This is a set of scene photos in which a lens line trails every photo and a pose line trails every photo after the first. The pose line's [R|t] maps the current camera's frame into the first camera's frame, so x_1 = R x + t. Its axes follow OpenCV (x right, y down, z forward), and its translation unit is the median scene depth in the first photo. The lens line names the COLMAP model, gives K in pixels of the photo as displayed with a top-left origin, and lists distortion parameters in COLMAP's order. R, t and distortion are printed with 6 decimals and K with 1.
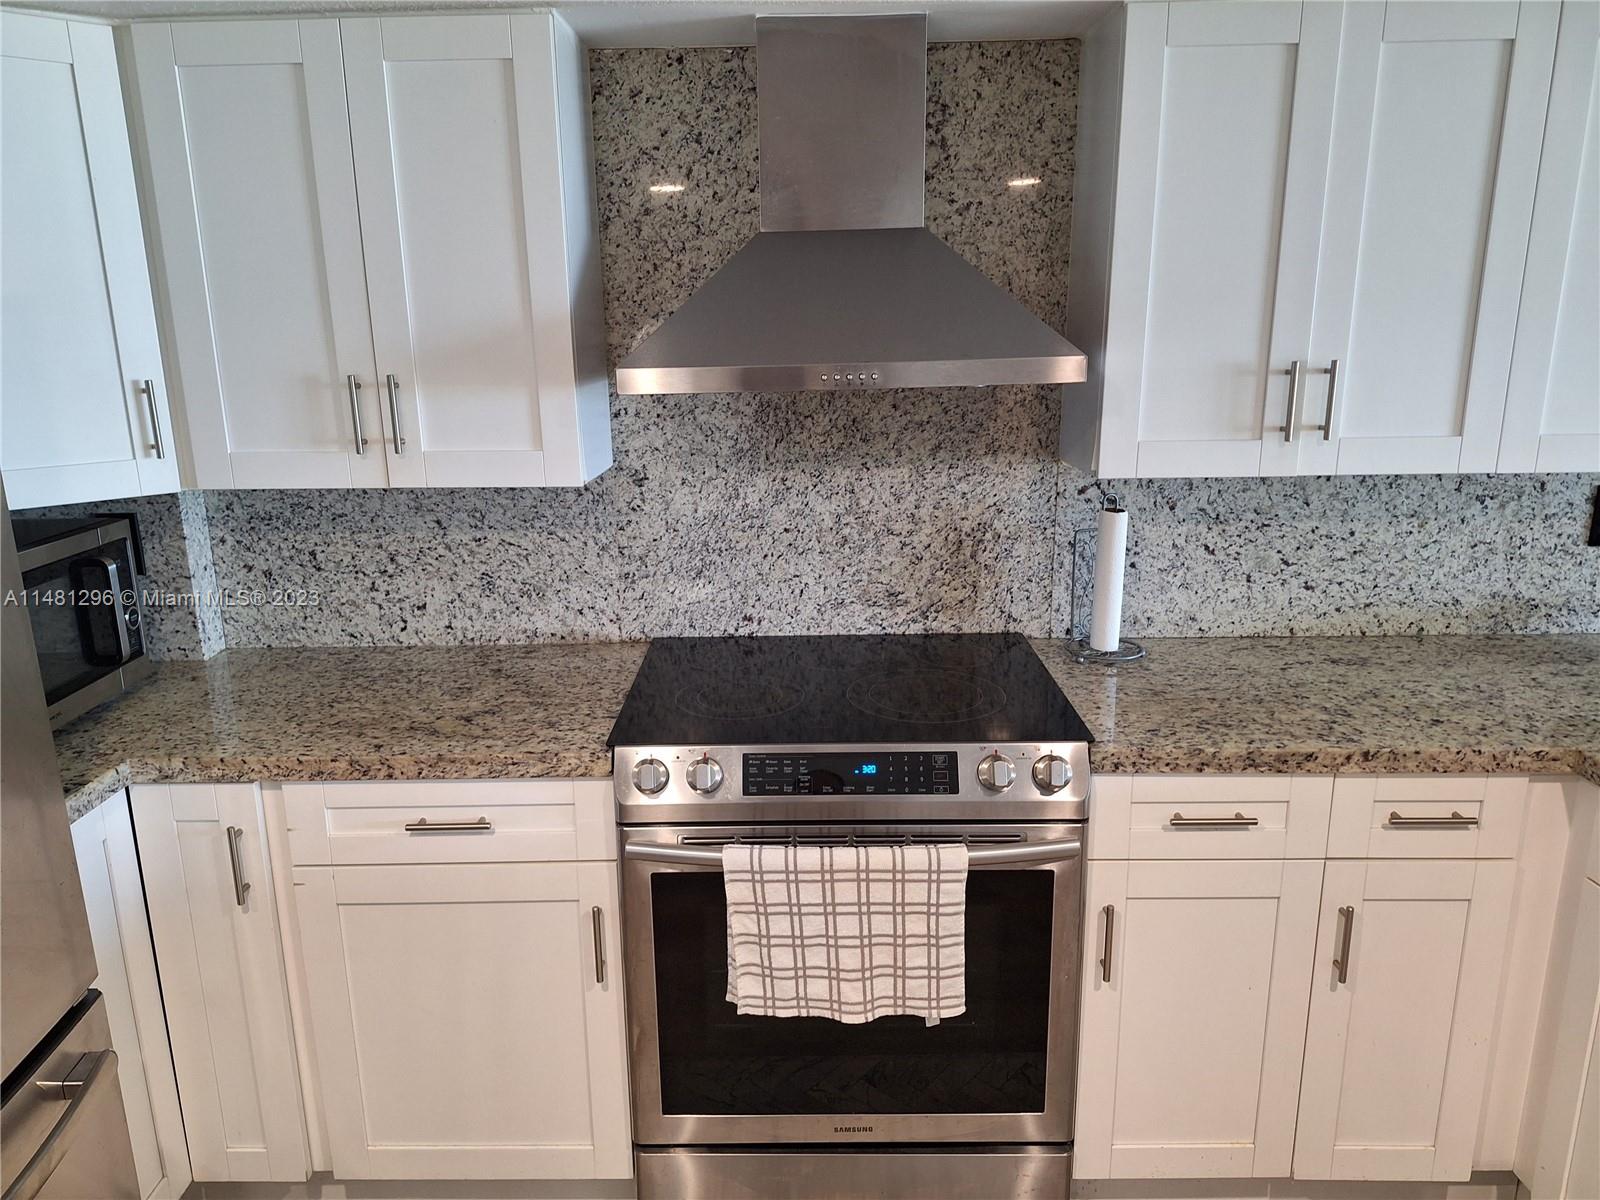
lens RADIAL K [[1128.3, 0, 800.0], [0, 1128.3, 600.0], [0, 0, 1]] dist [0.107695, -0.141443]
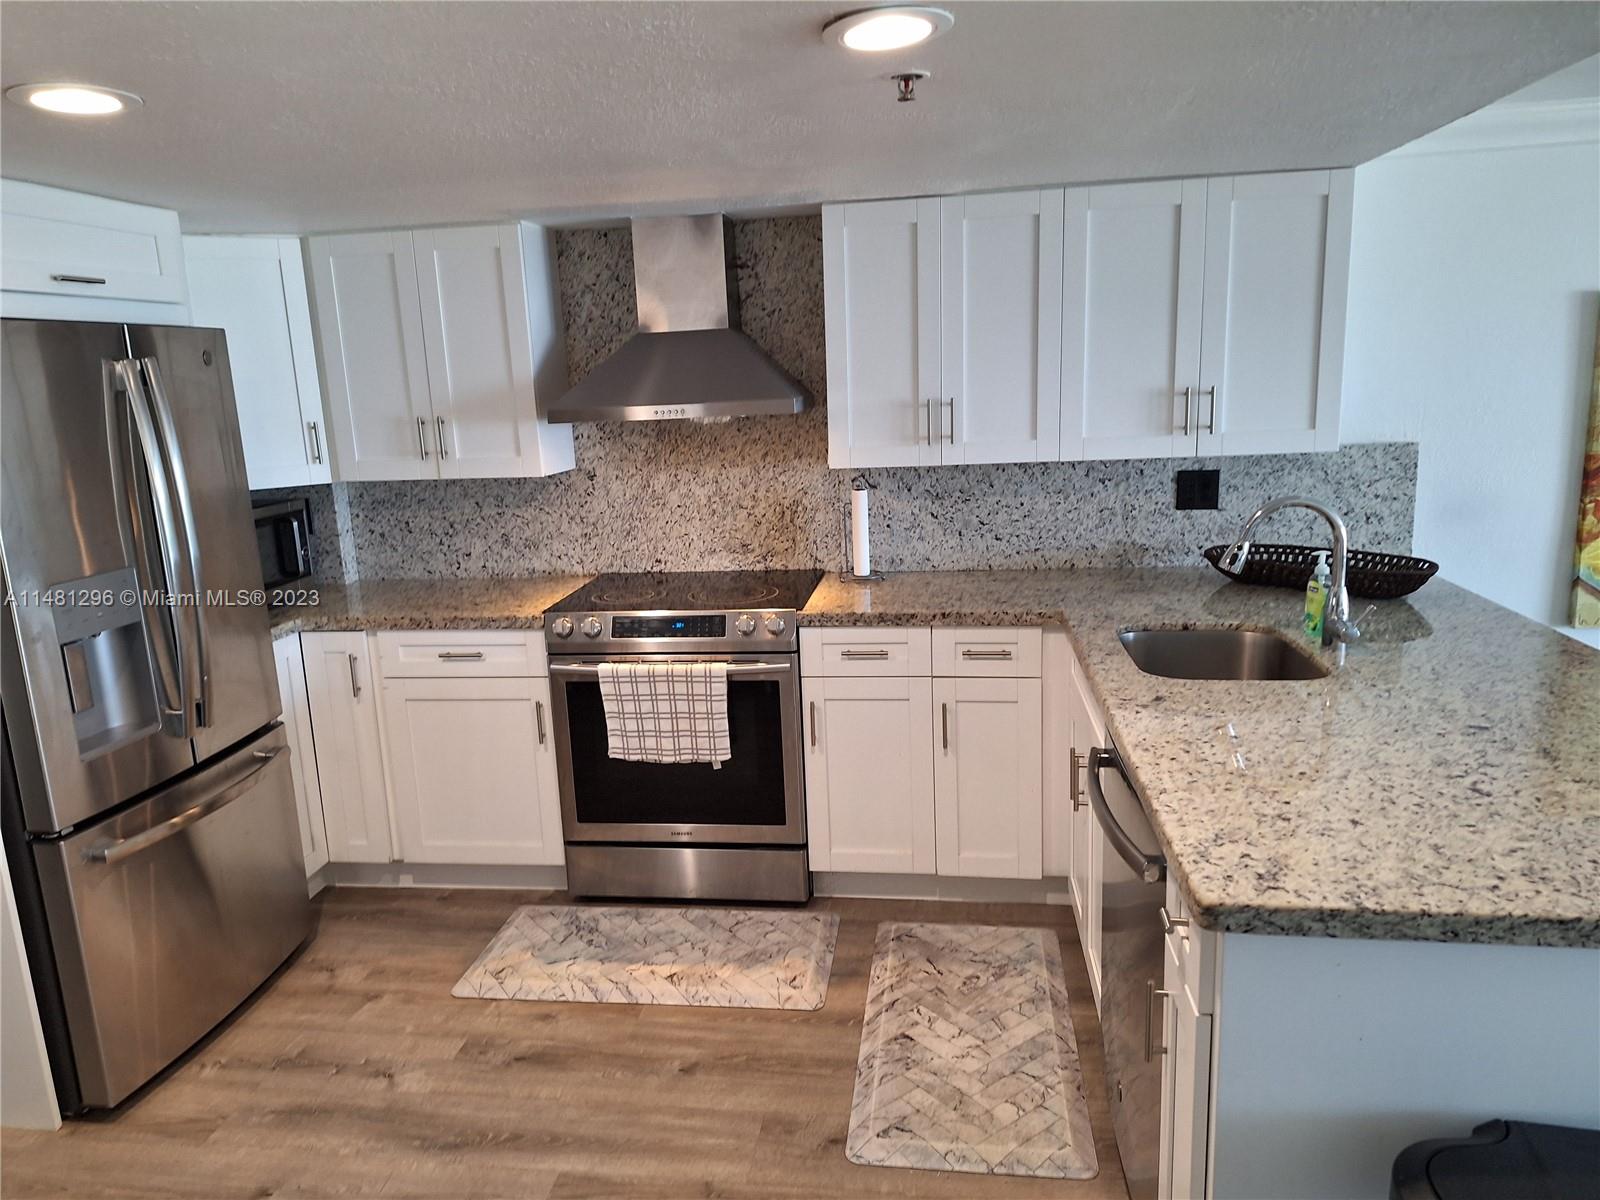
lens RADIAL K [[1127.2, 0, 791.5], [0, 1127.2, 599.6], [0, 0, 1]] dist [0.138091, -0.138830]
pose [[0.990327, -0.000167, -0.138754, 0.385642], [-0.005016, 0.999302, -0.037006, 0.136793], [0.138663, 0.037344, 0.989635, -0.614090]]
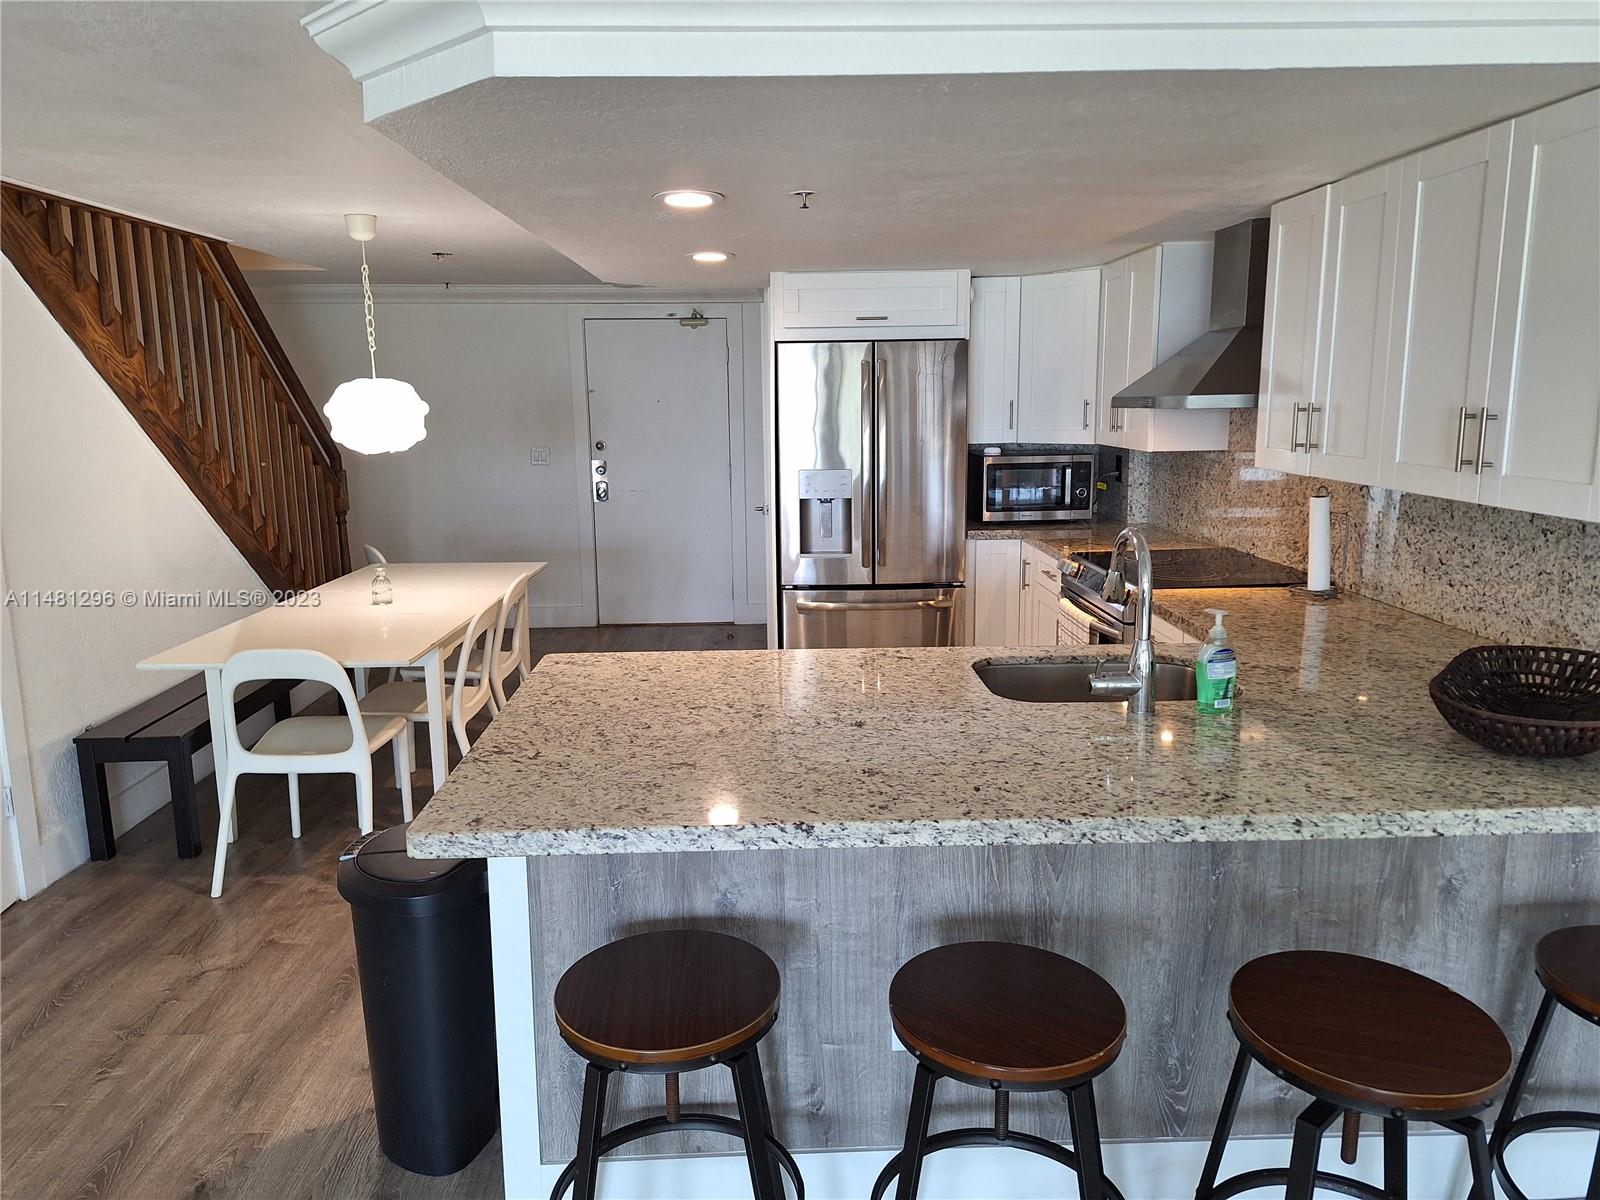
lens RADIAL K [[1127.2, 0, 791.5], [0, 1127.2, 599.6], [0, 0, 1]] dist [0.138091, -0.138830]
pose [[0.034477, 0.196839, -0.979829, 1.708995], [-0.230803, 0.955478, 0.183826, -0.064326], [0.972389, 0.219810, 0.078373, 0.202504]]
